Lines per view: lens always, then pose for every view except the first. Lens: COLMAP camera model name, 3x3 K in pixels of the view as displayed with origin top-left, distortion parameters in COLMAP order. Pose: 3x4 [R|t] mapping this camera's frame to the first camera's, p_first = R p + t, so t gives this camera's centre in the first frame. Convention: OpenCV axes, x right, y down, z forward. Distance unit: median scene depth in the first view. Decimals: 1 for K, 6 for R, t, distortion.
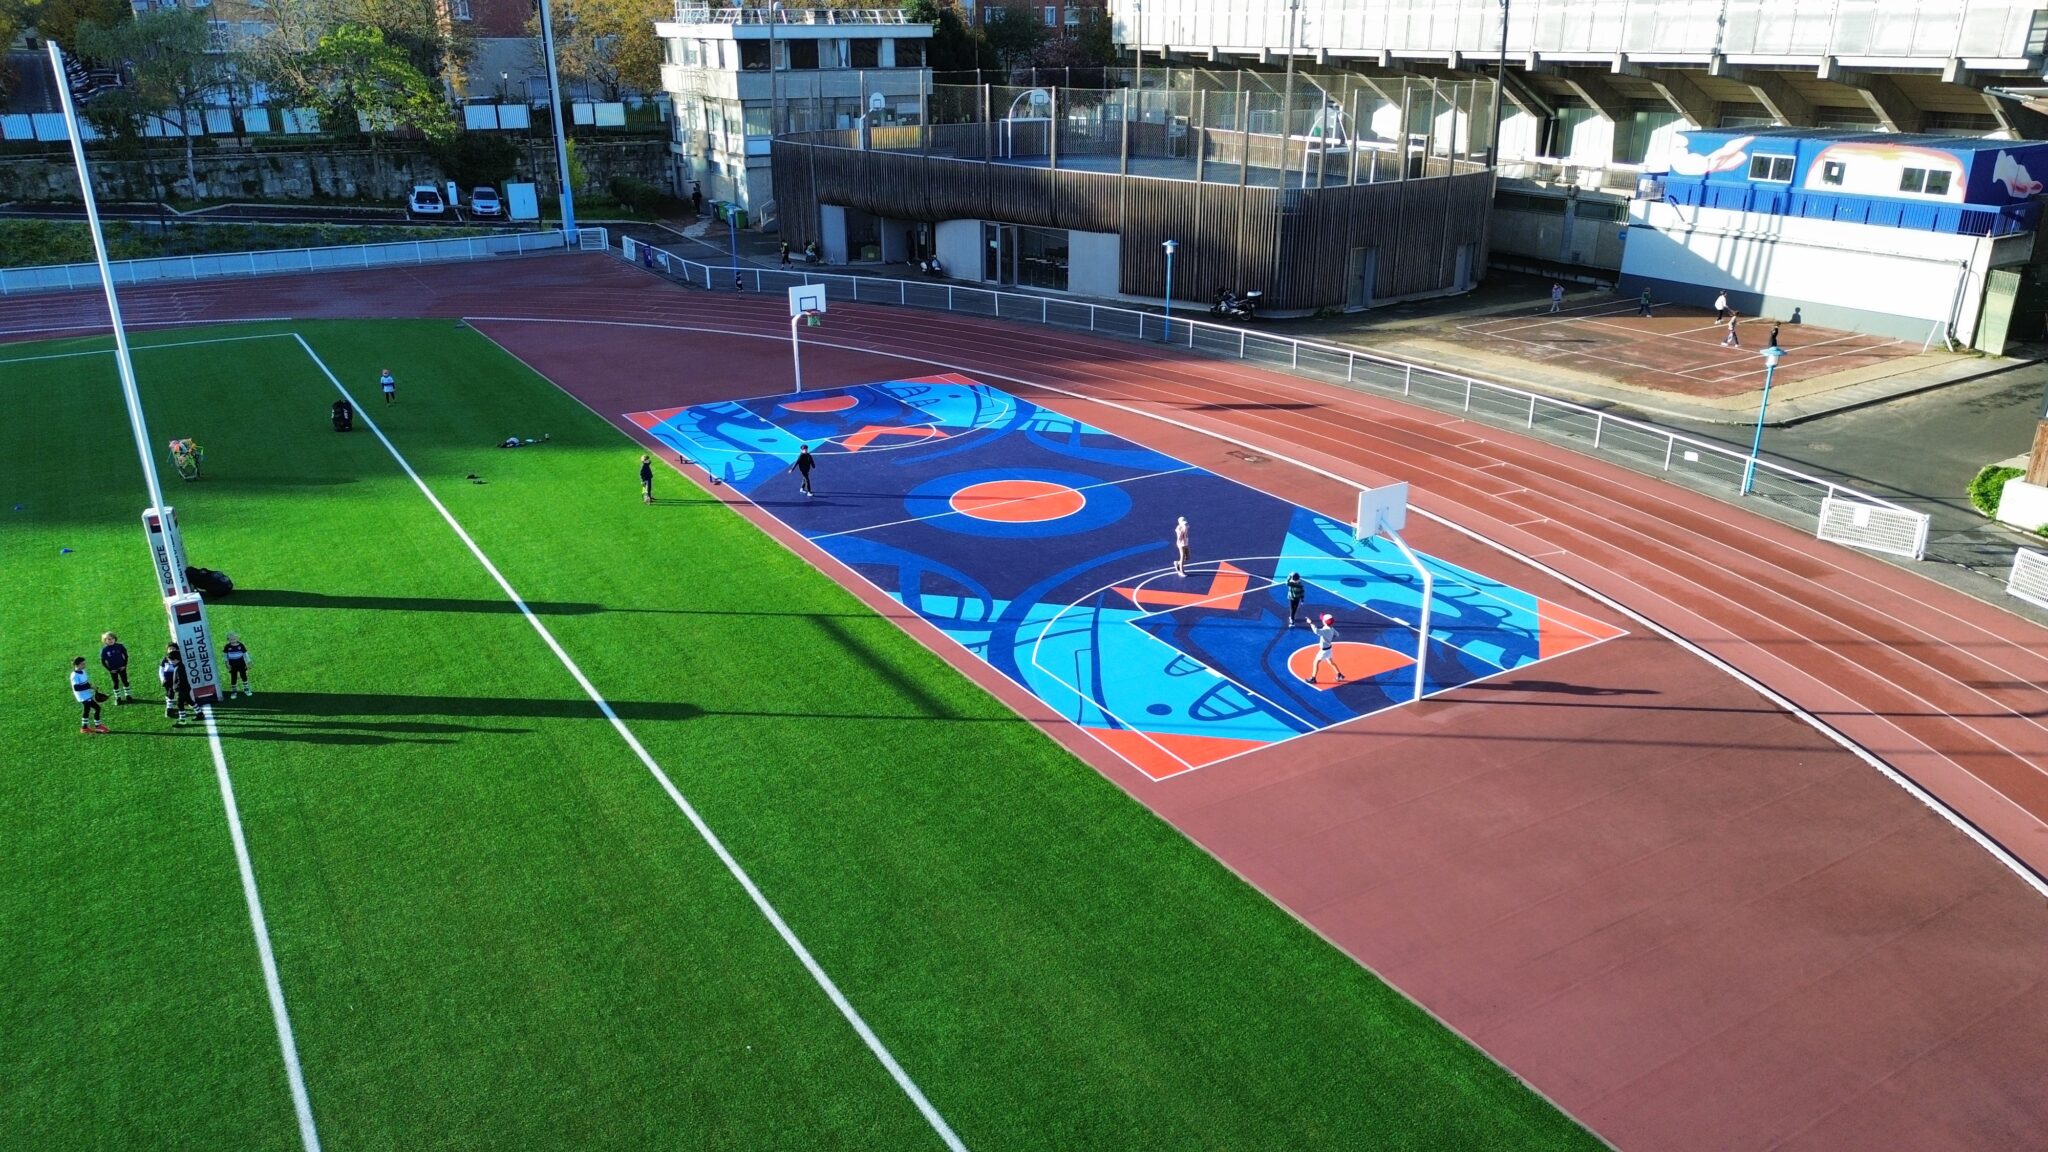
lens RADIAL K [[1440.6, 0, 1027.9], [0, 1440.6, 576.5], [0, 0, 1]] dist [0.033924, -0.023024]
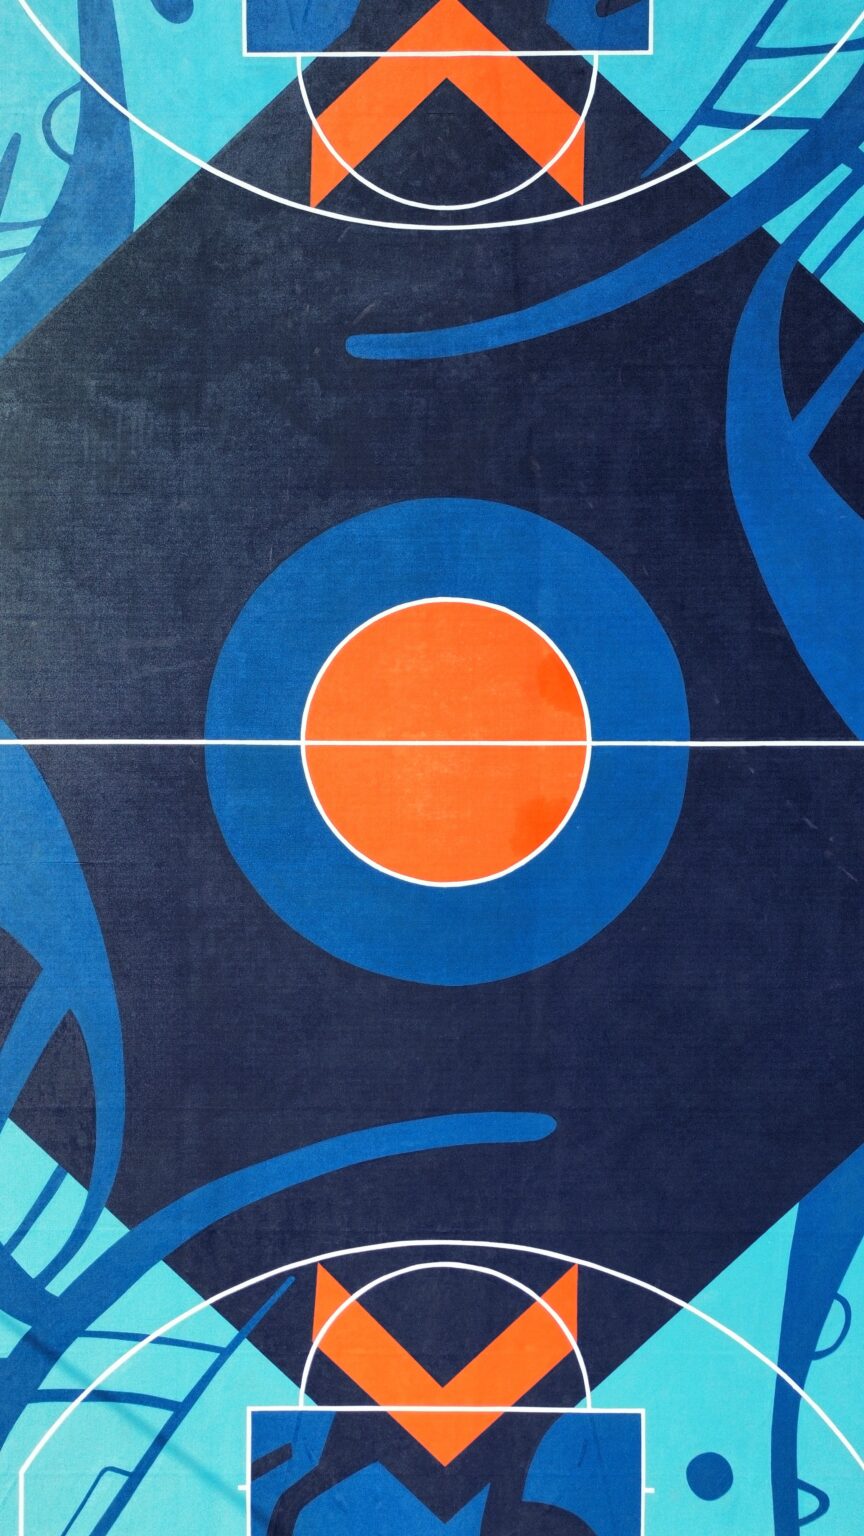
lens RADIAL K [[1080.5, 0, 428.9], [0, 1080.5, 764.2], [0, 0, 1]] dist [0.033924, -0.023024]
pose [[0.845759, 0.533543, 0.004740, -0.011455], [-0.181534, 0.279386, 0.942862, -0.439858], [0.501733, -0.798295, 0.333149, 1.014081]]
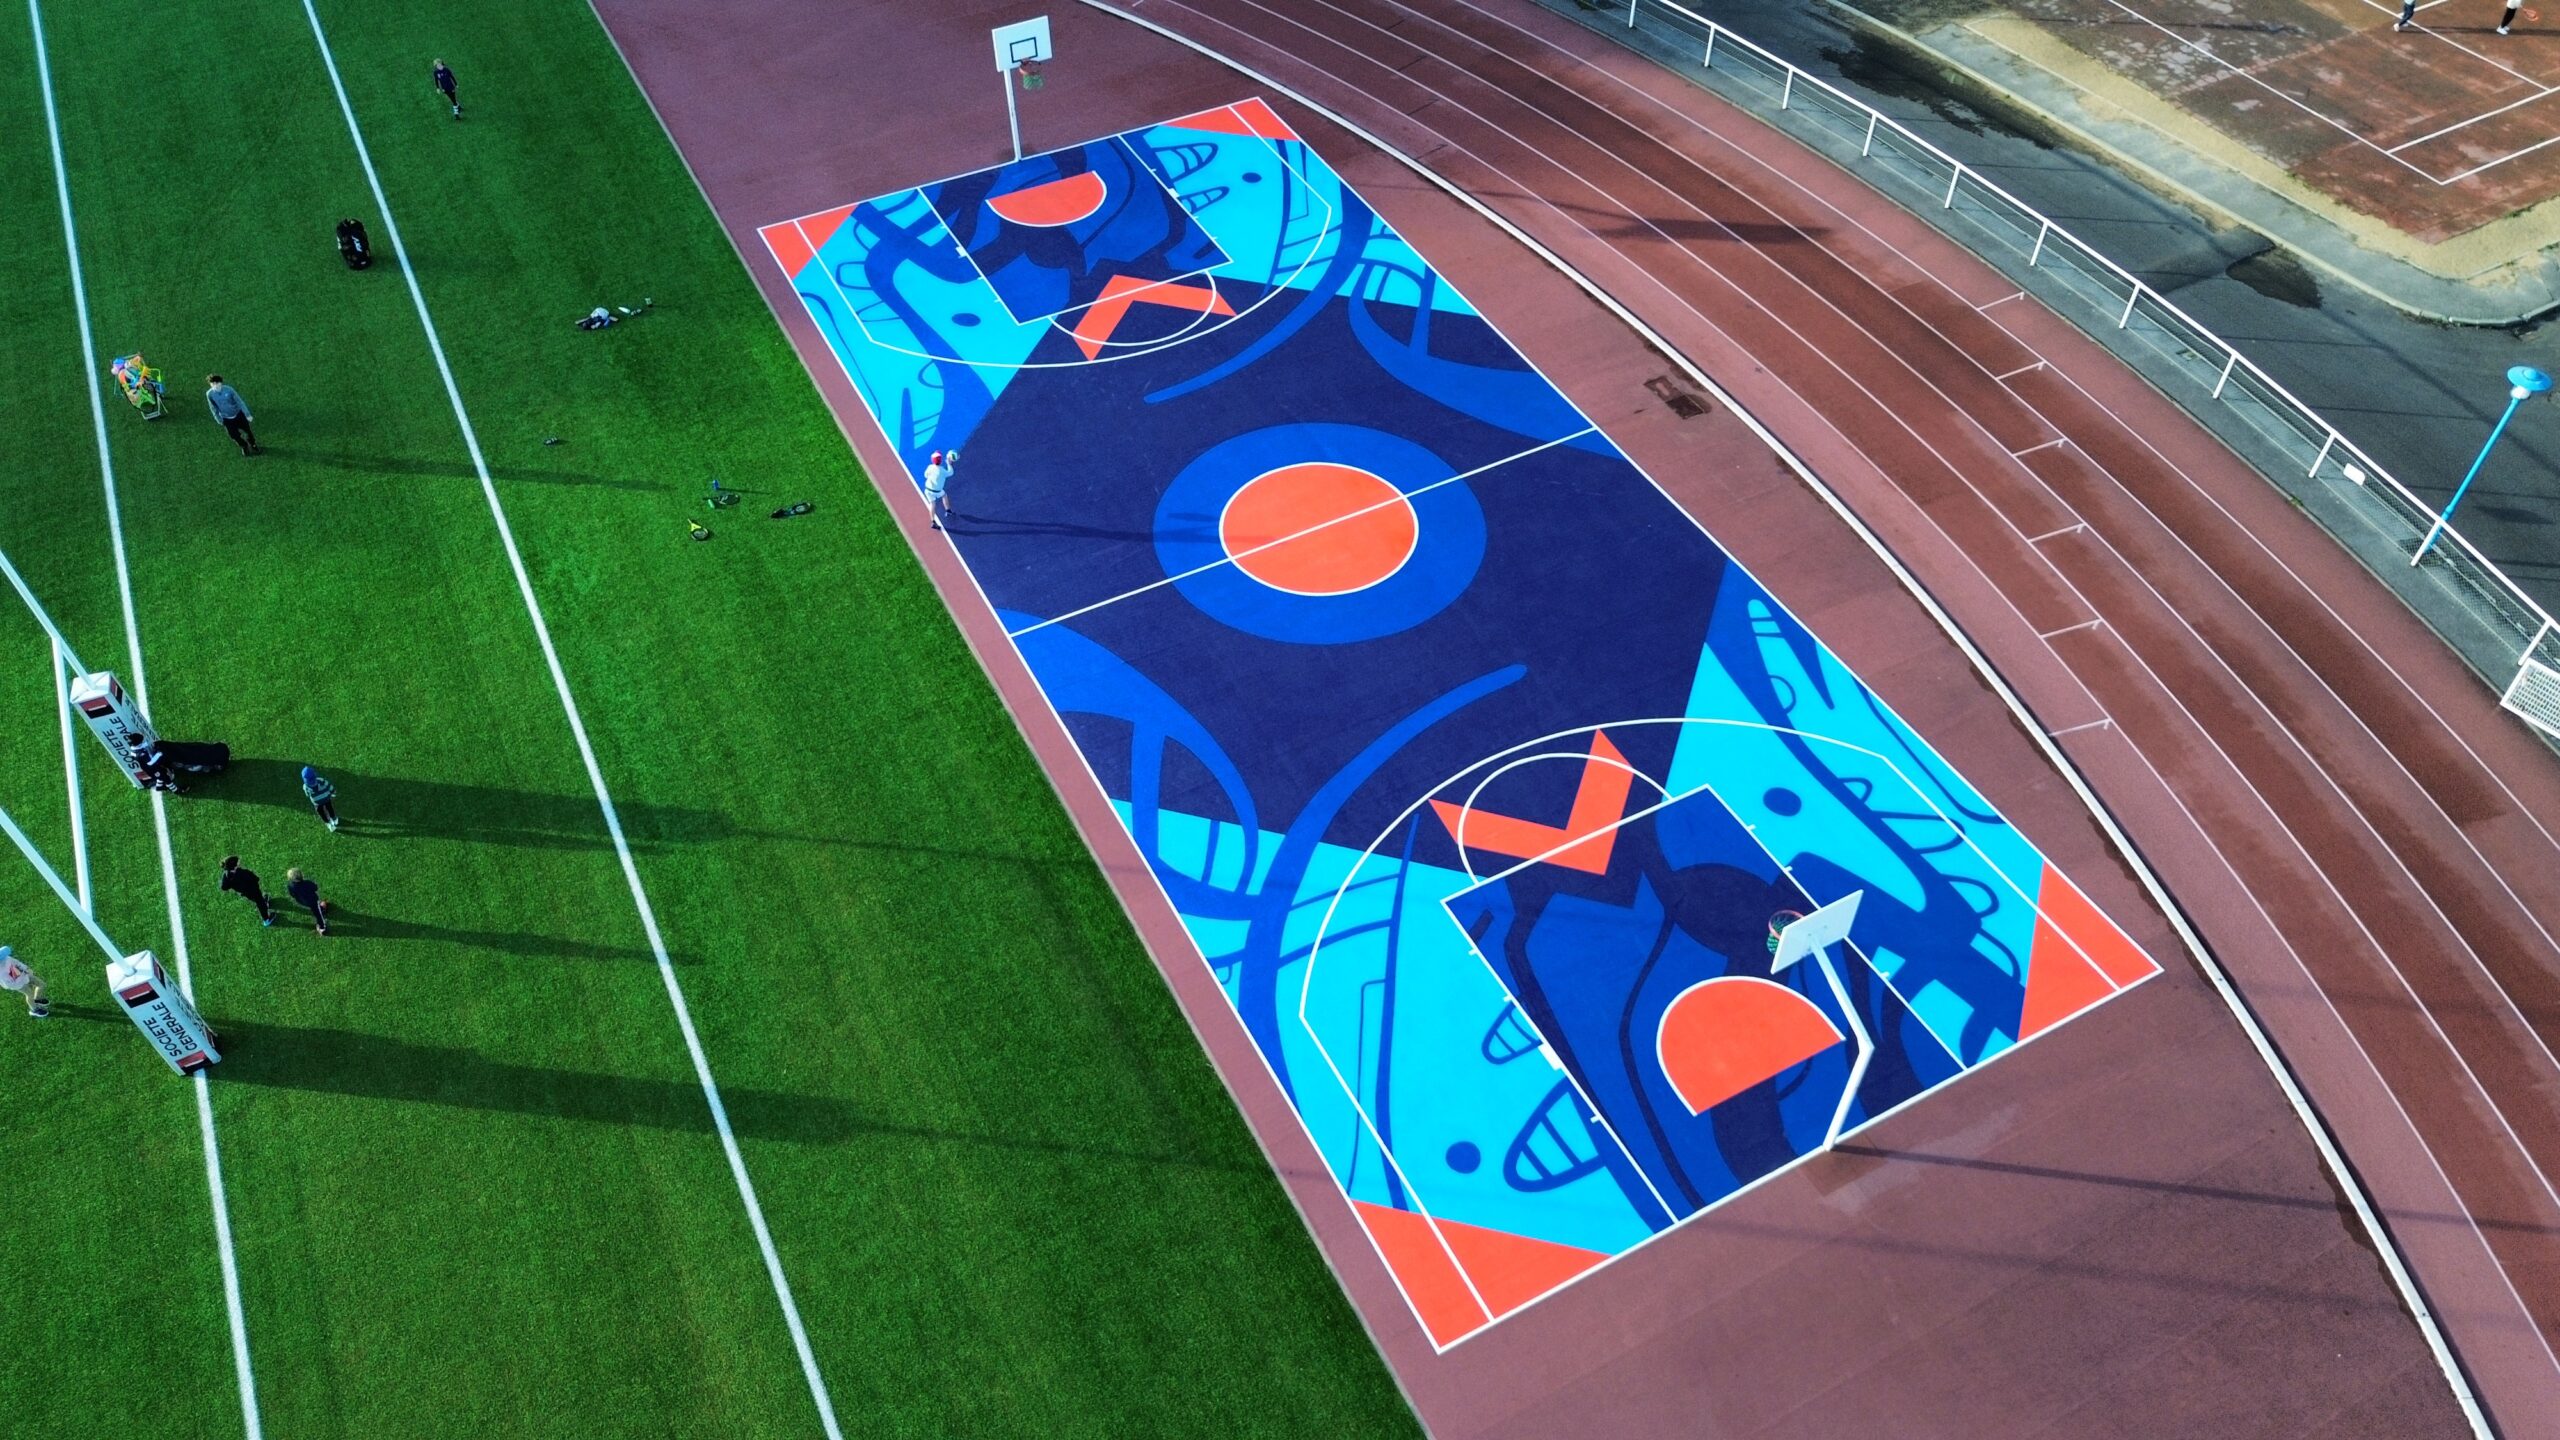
lens RADIAL K [[1800.8, 0, 1290.5], [0, 1800.8, 723.2], [0, 0, 1]] dist [0.033924, -0.023024]
pose [[0.997461, 0.051542, -0.049145, 0.030272], [-0.024009, 0.893053, 0.449311, -0.409552], [0.067048, -0.446990, 0.892023, 0.224583]]
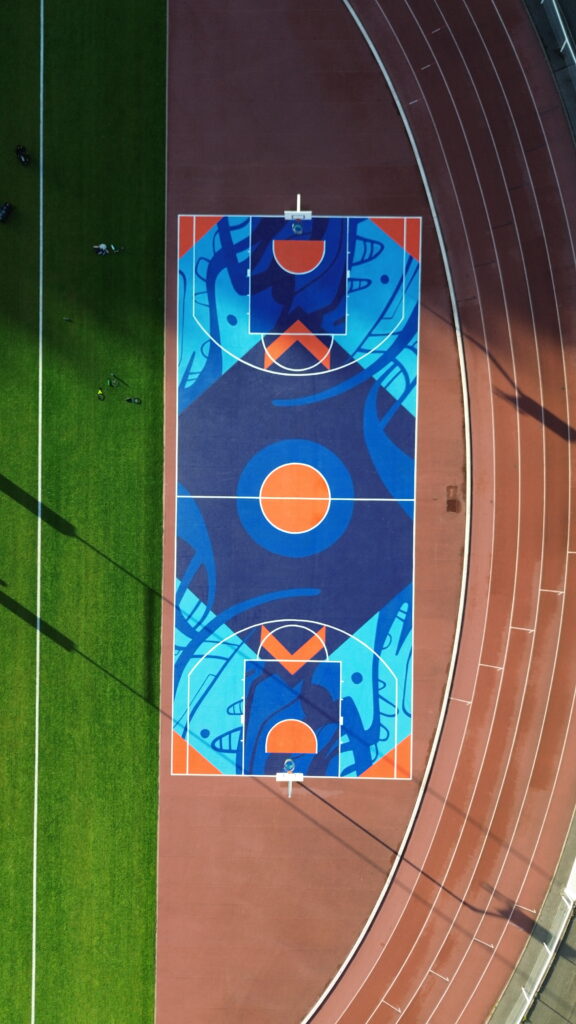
lens RADIAL K [[720.3, 0, 284.2], [0, 720.3, 507.3], [0, 0, 1]] dist [0.033924, -0.023024]
pose [[0.838271, 0.545239, -0.004136, -0.010380], [-0.180426, 0.284536, 0.941534, -1.101324], [0.514537, -0.788514, 0.336893, 0.764513]]
